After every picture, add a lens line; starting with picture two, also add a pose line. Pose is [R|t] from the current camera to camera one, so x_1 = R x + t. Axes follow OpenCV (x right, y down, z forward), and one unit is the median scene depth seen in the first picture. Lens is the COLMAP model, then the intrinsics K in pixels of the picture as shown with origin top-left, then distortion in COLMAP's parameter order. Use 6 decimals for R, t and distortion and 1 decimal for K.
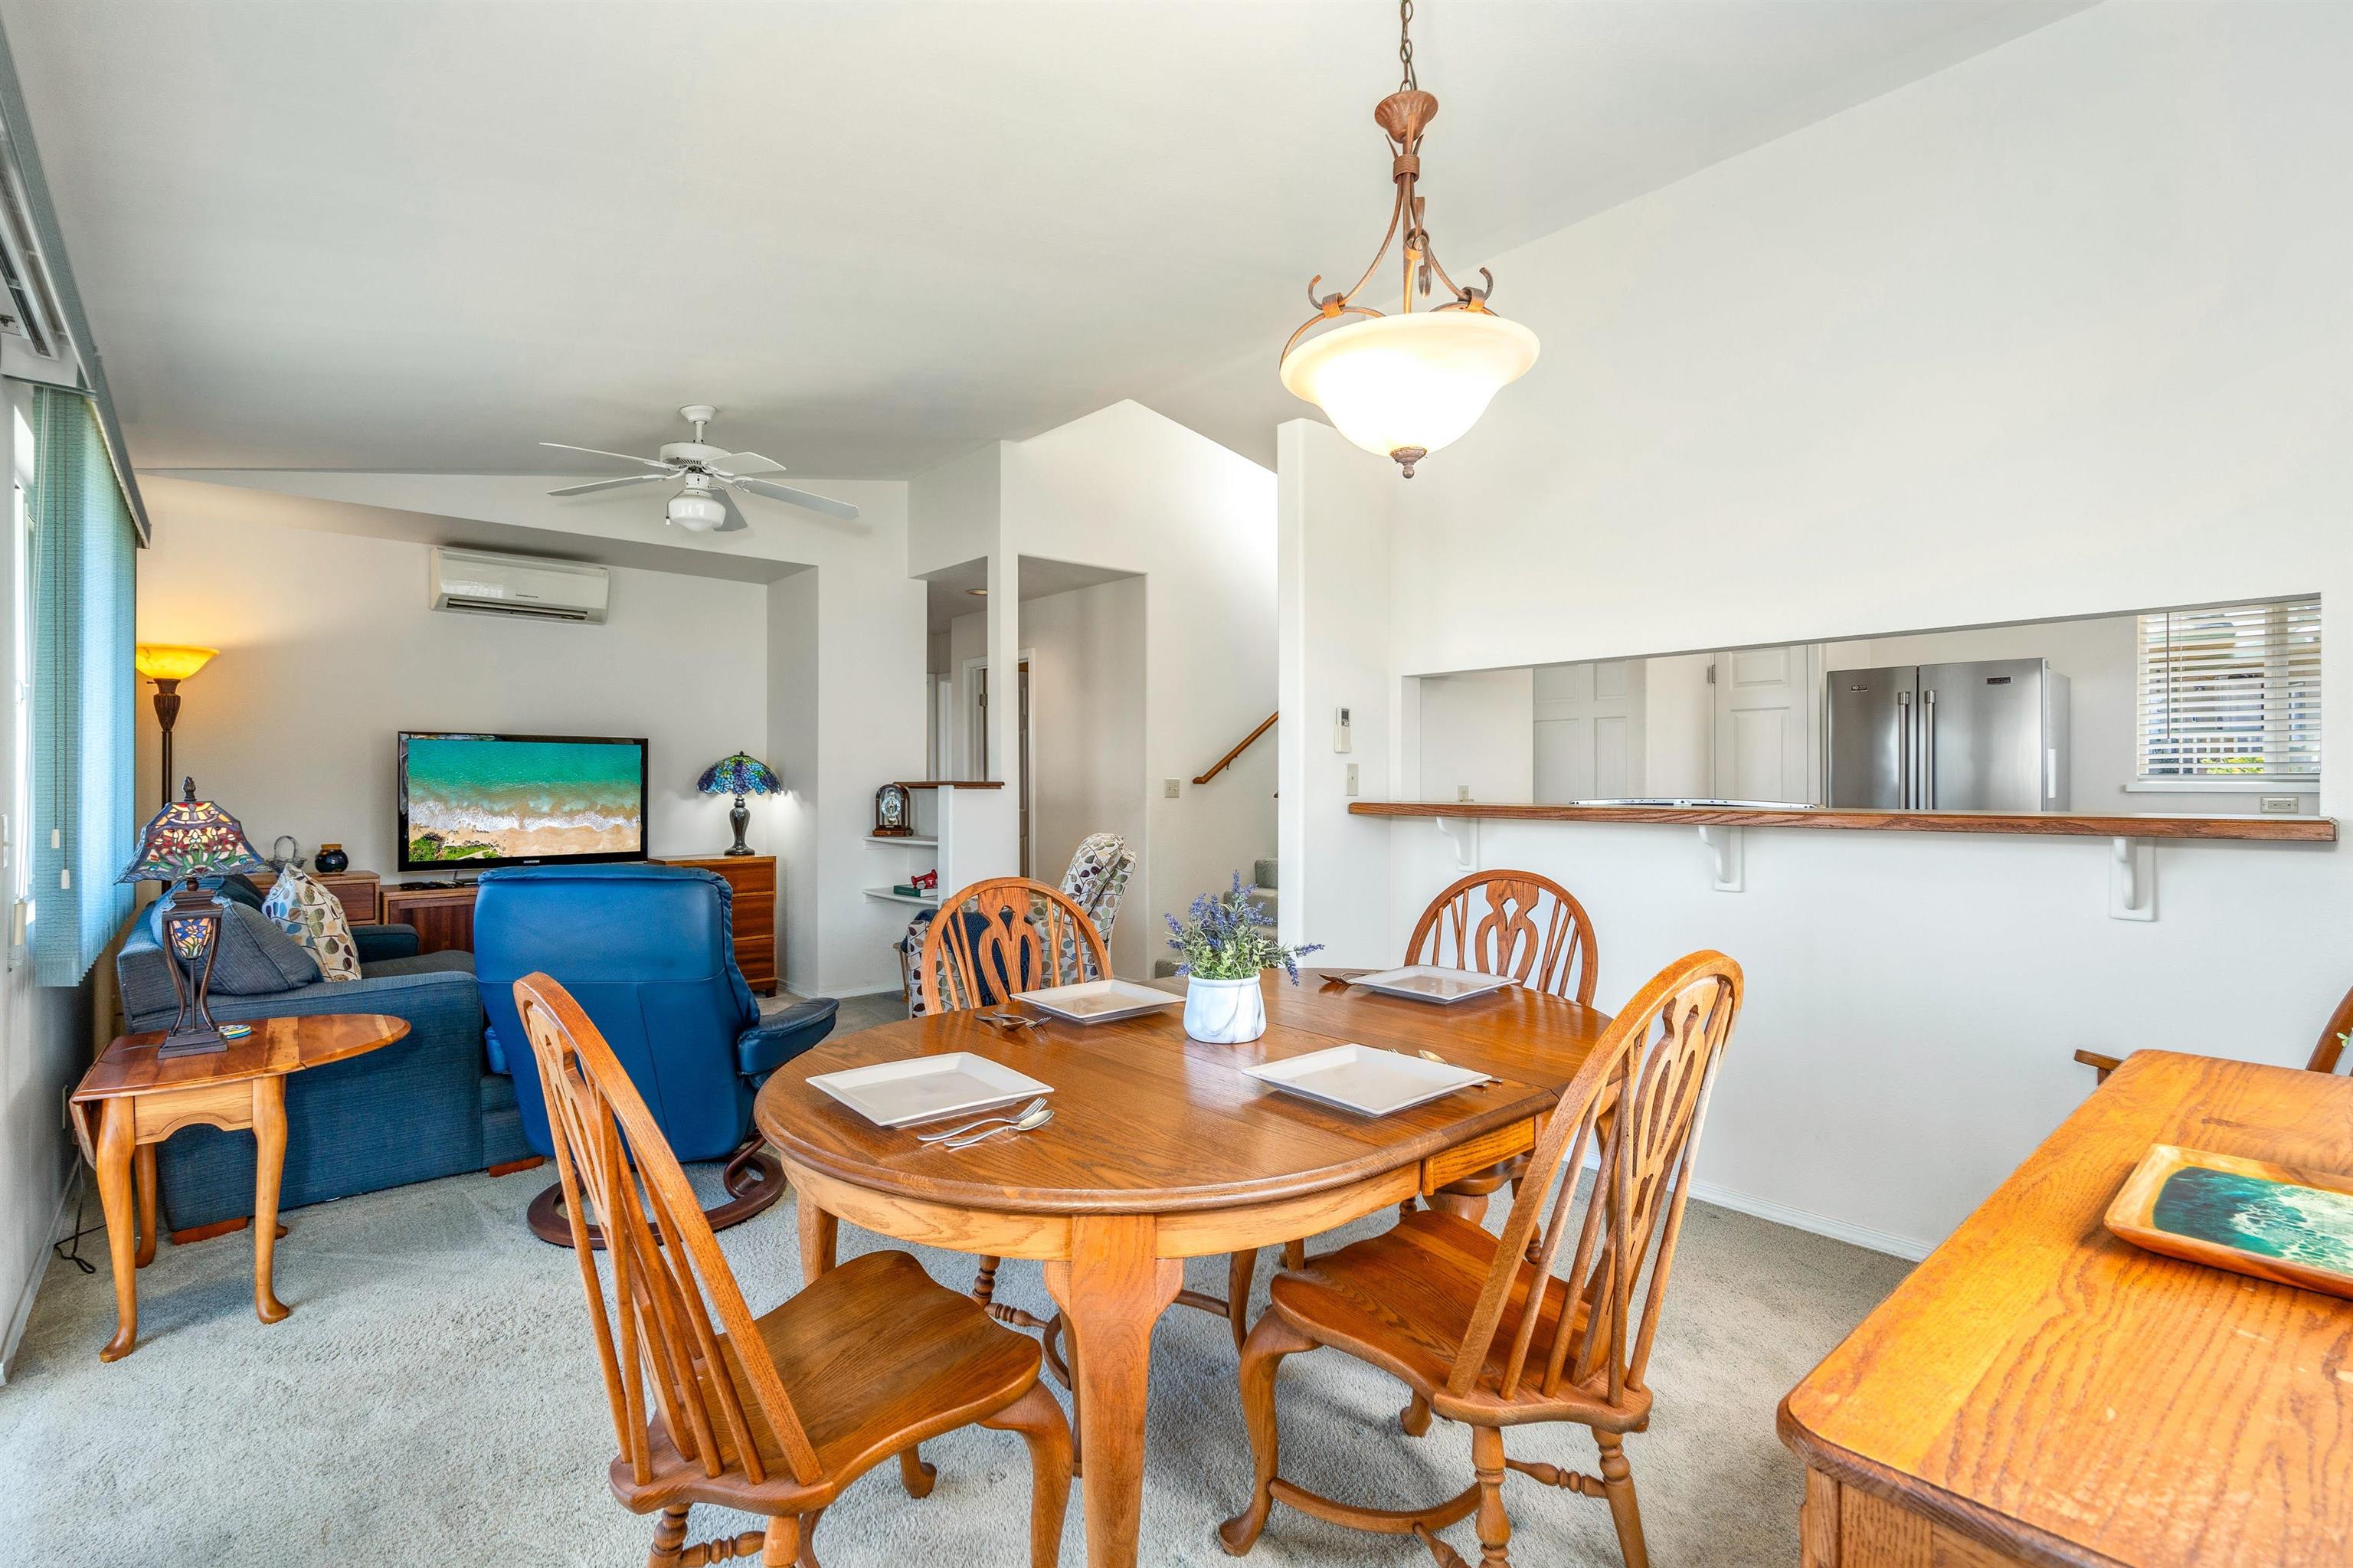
lens RADIAL K [[1072.7, 0, 1173.3], [0, 1072.7, 794.7], [0, 0, 1]] dist [-0.000955, 0.000712]
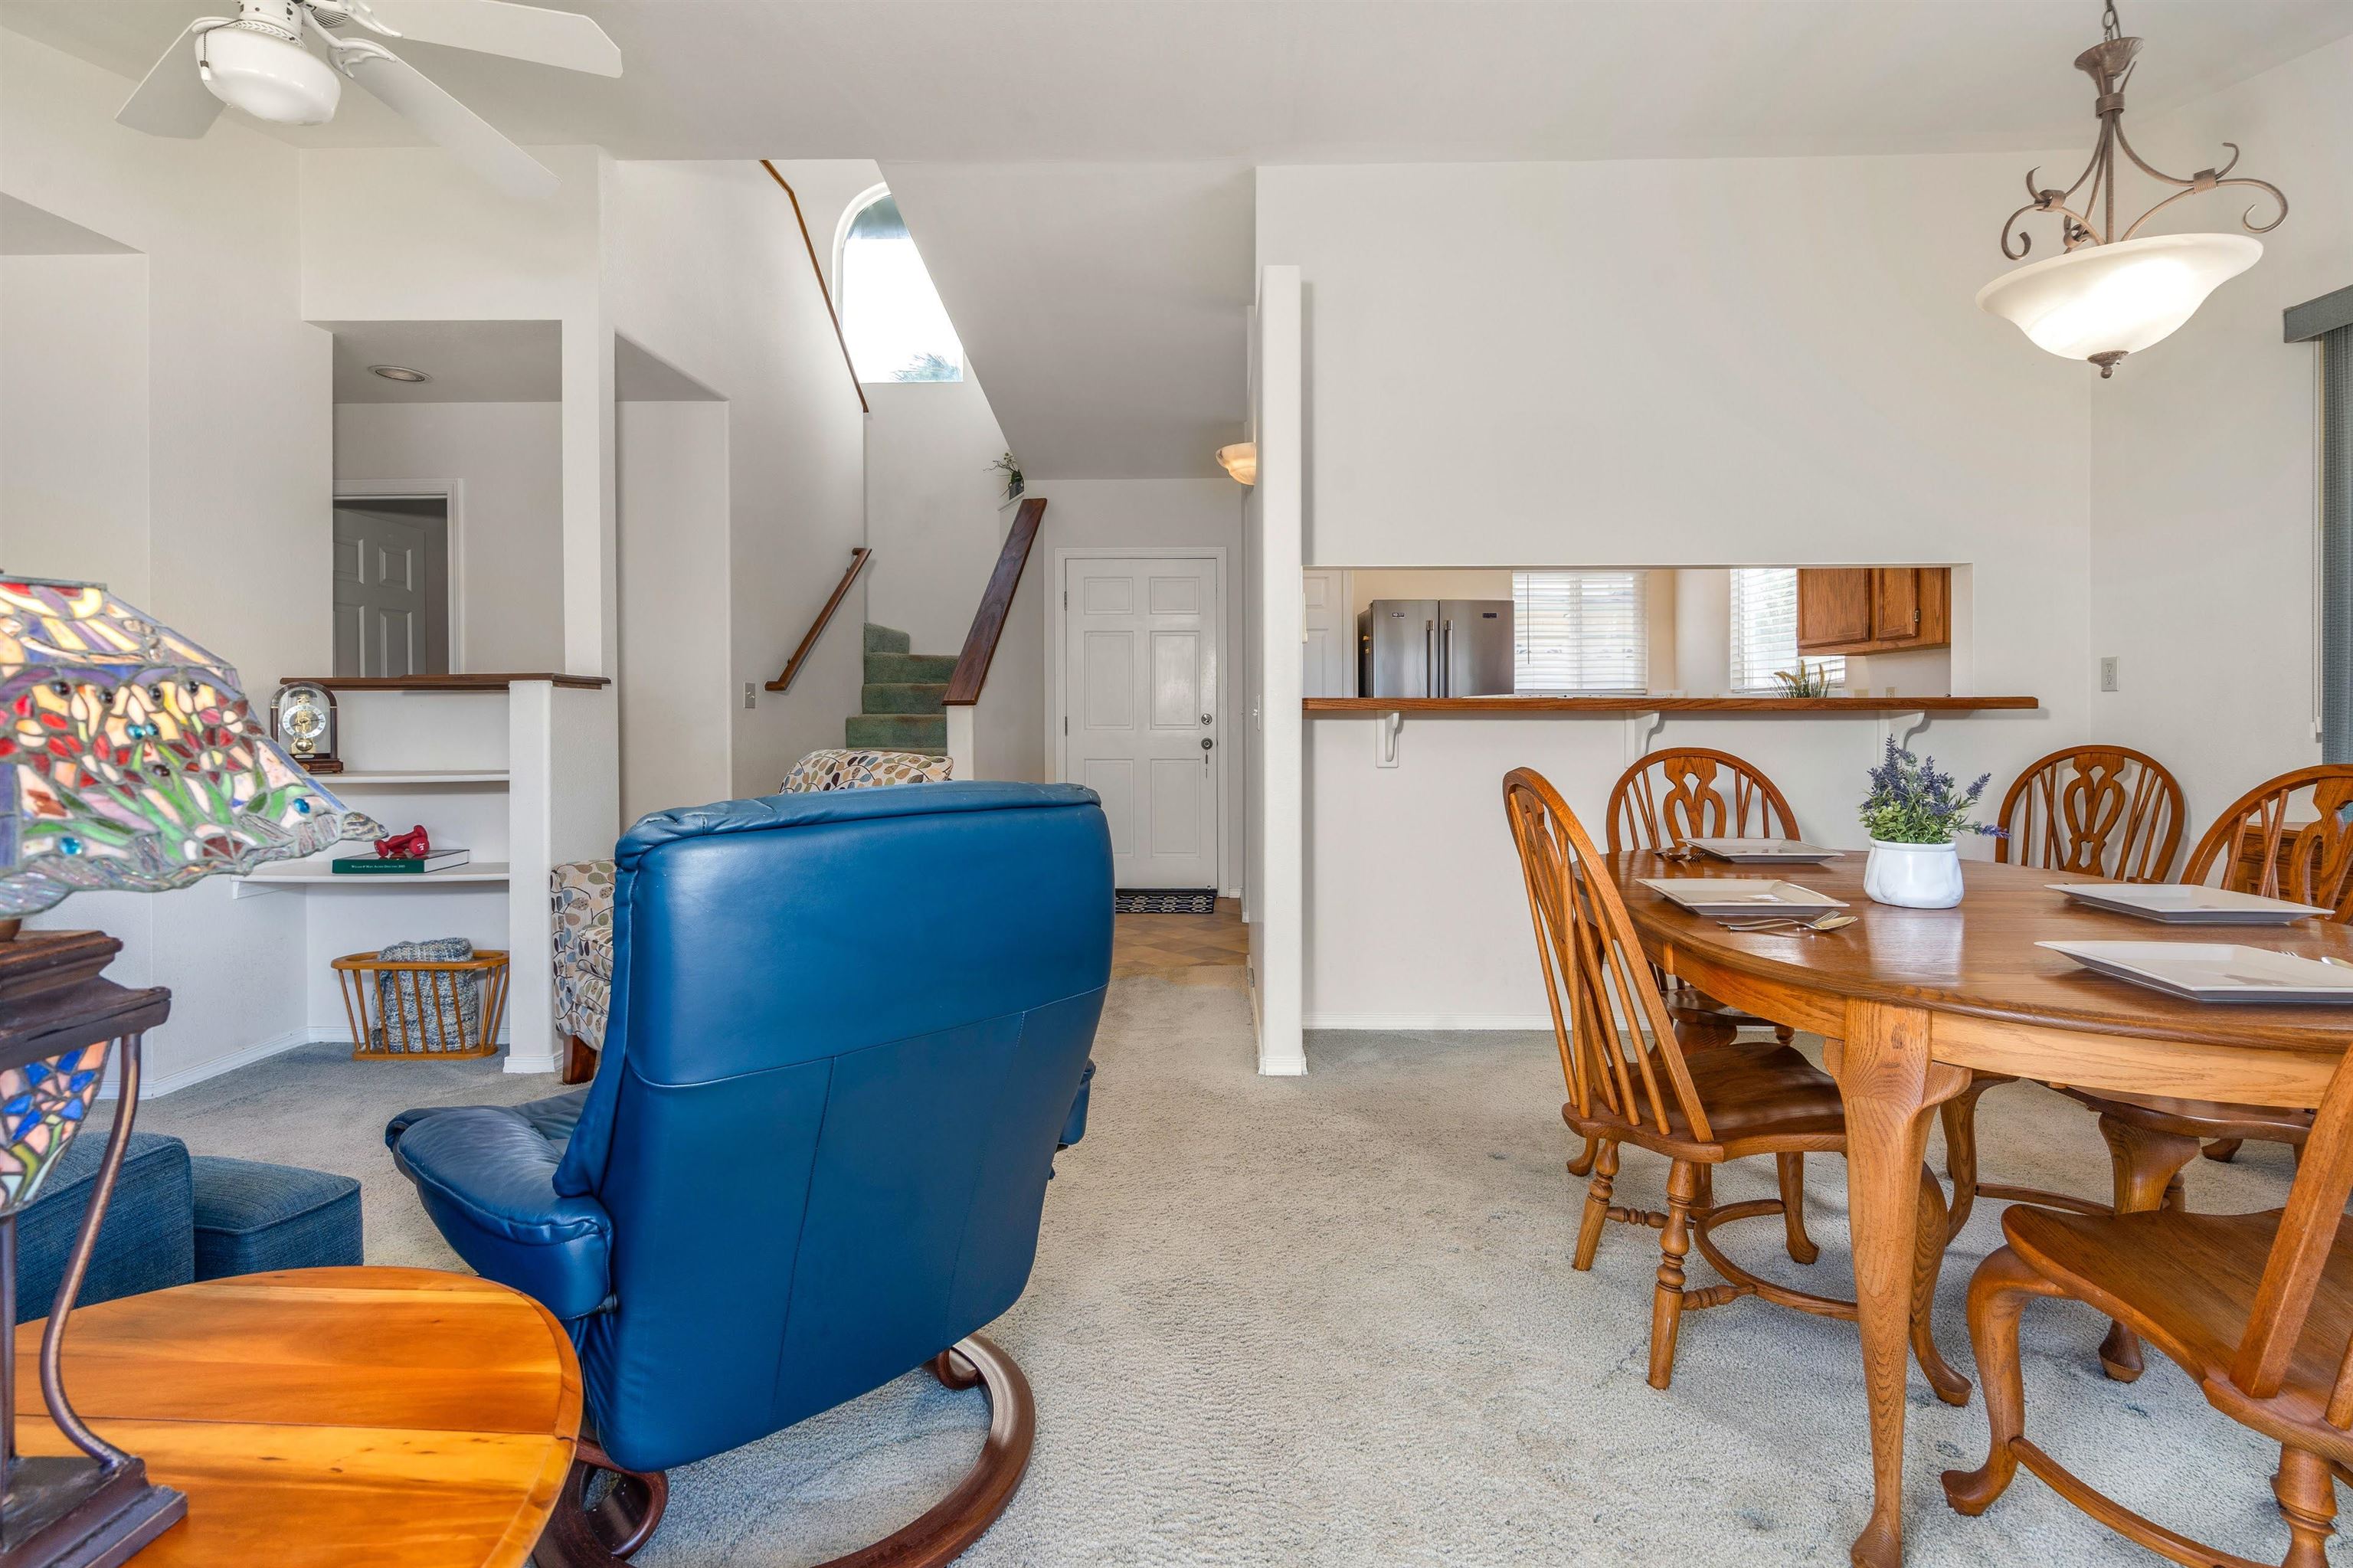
lens RADIAL K [[1131.1, 0, 1179.9], [0, 1131.1, 726.7], [0, 0, 1]] dist [0.002224, 0.000172]
pose [[0.680451, -0.007689, 0.732753, -0.457718], [0.009527, 0.999953, 0.001646, 0.021066], [-0.732731, 0.005861, 0.680493, 0.309125]]
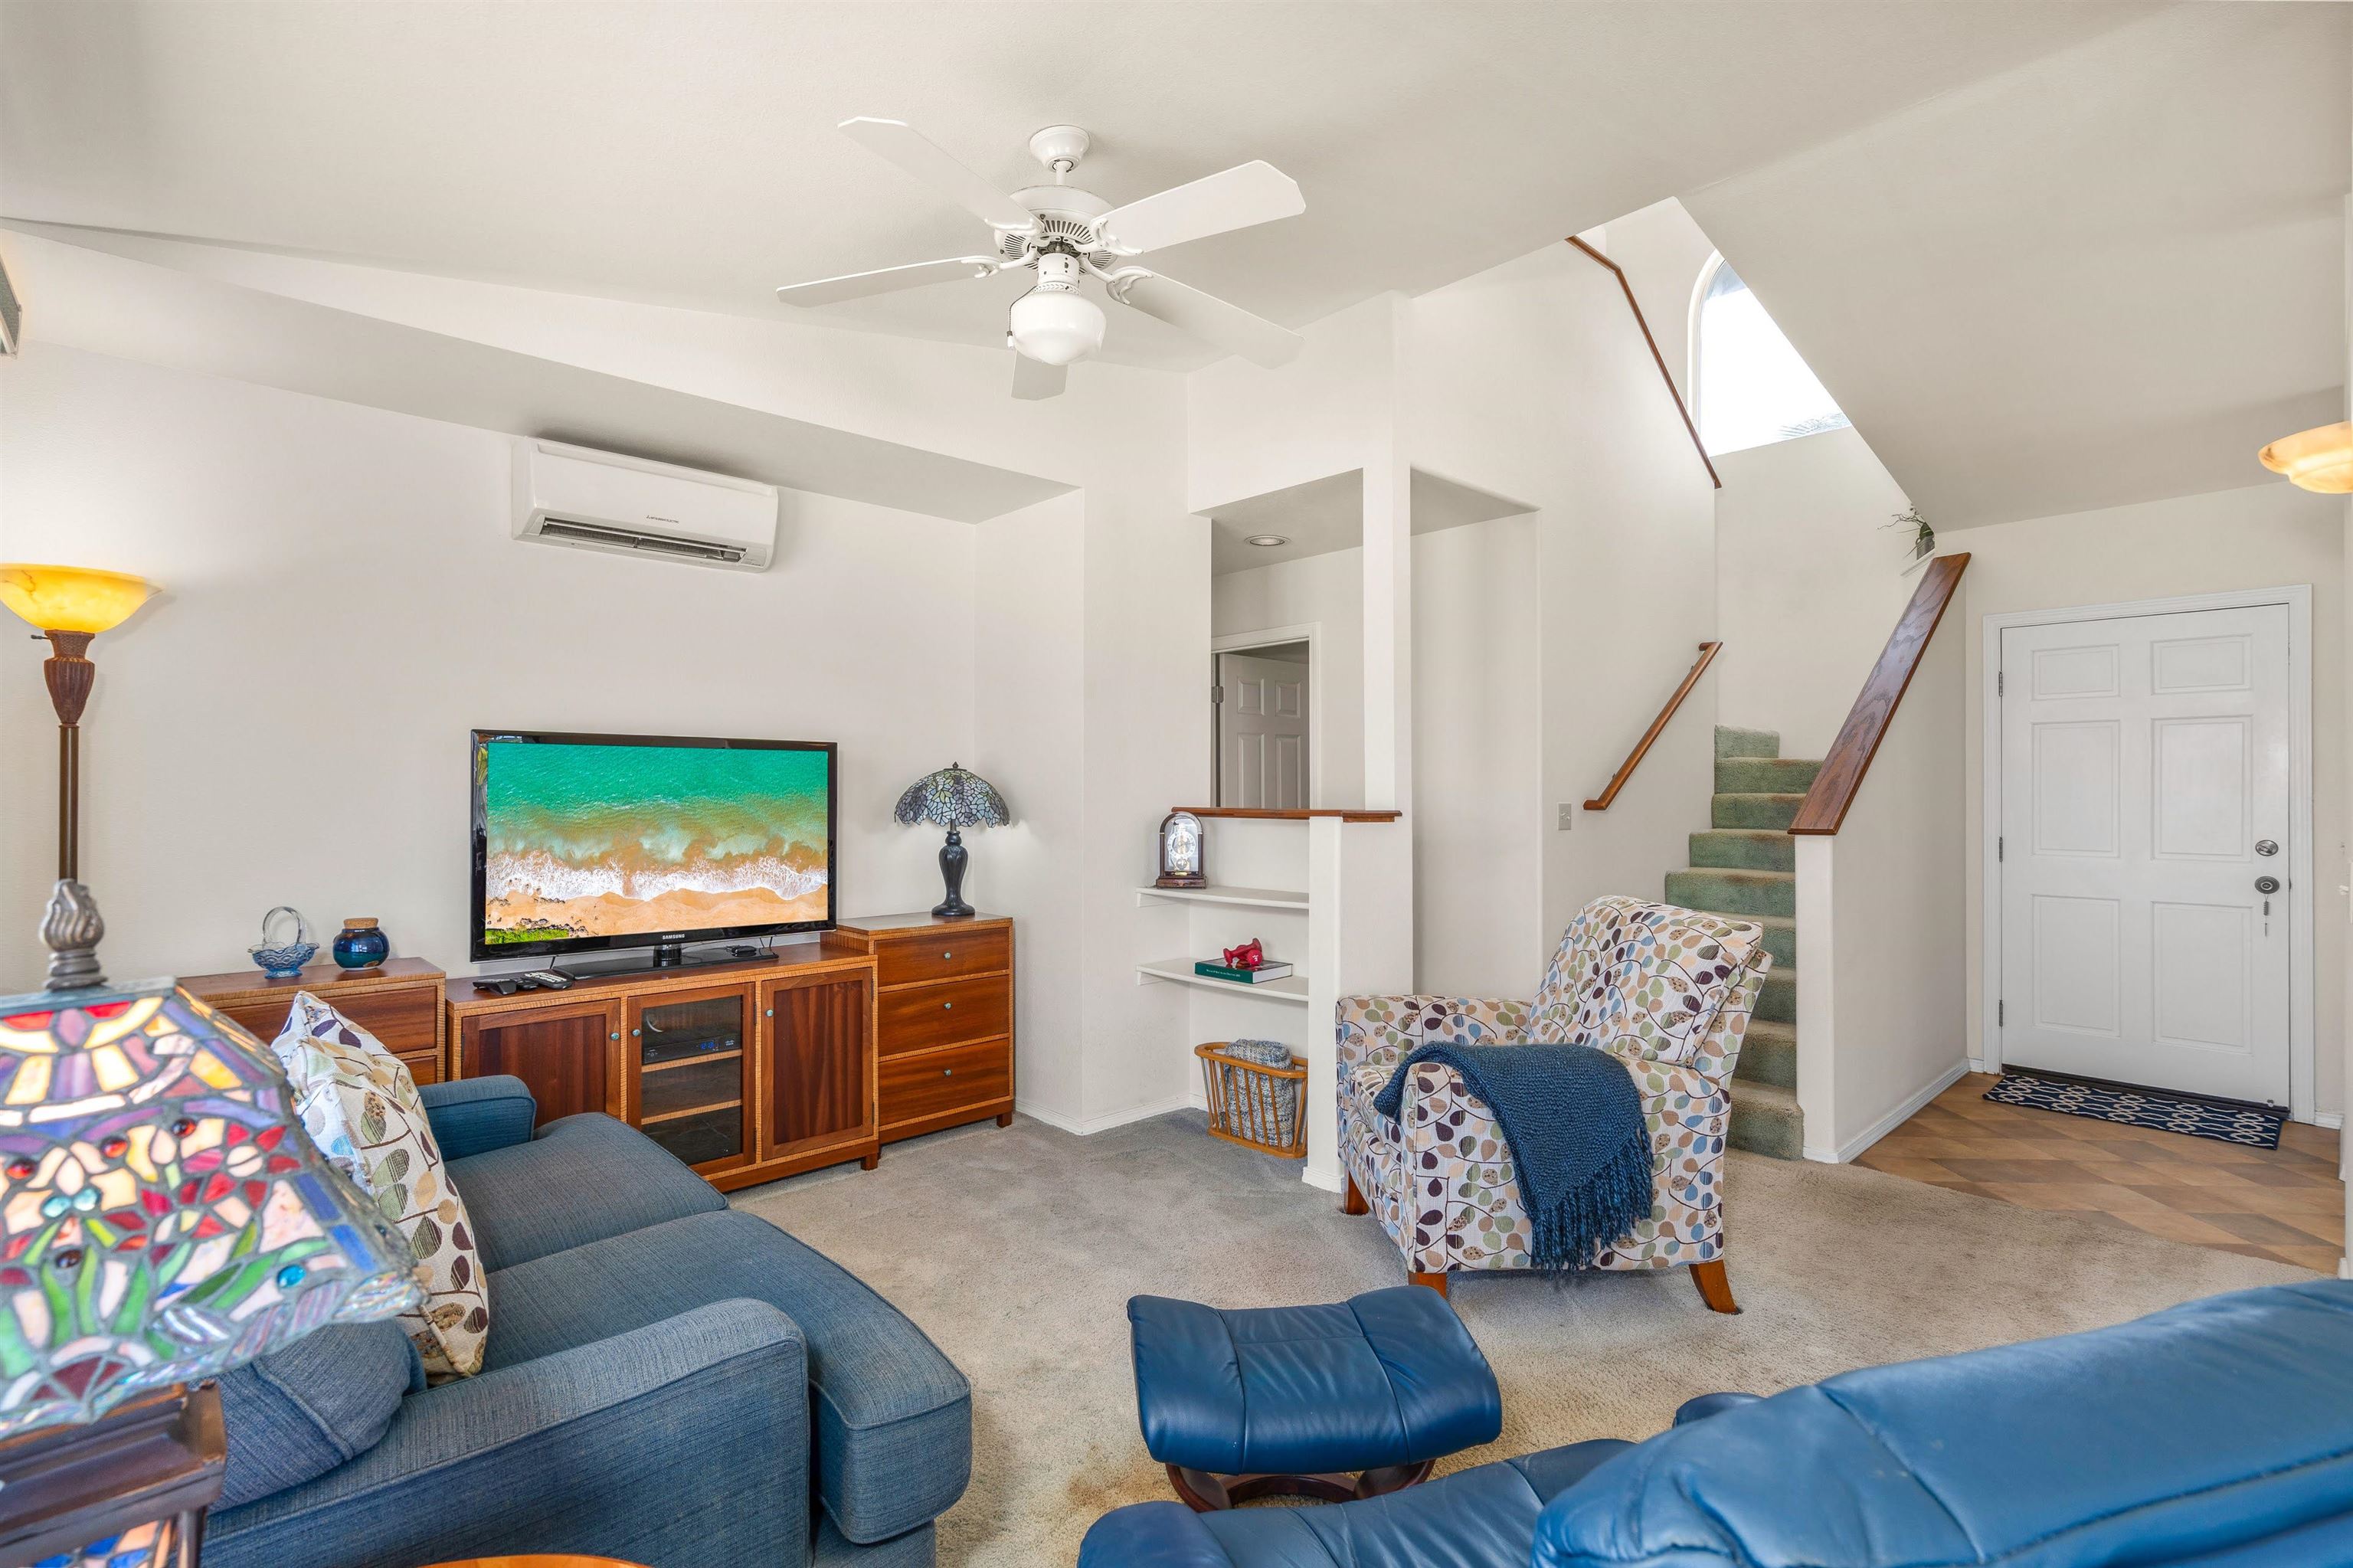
lens RADIAL K [[1072.7, 0, 1173.3], [0, 1072.7, 794.7], [0, 0, 1]] dist [-0.000955, 0.000712]
pose [[0.999527, 0.001031, 0.030736, -0.341725], [-0.000766, 0.999963, -0.008619, -0.017397], [-0.030744, 0.008591, 0.999490, 0.380489]]
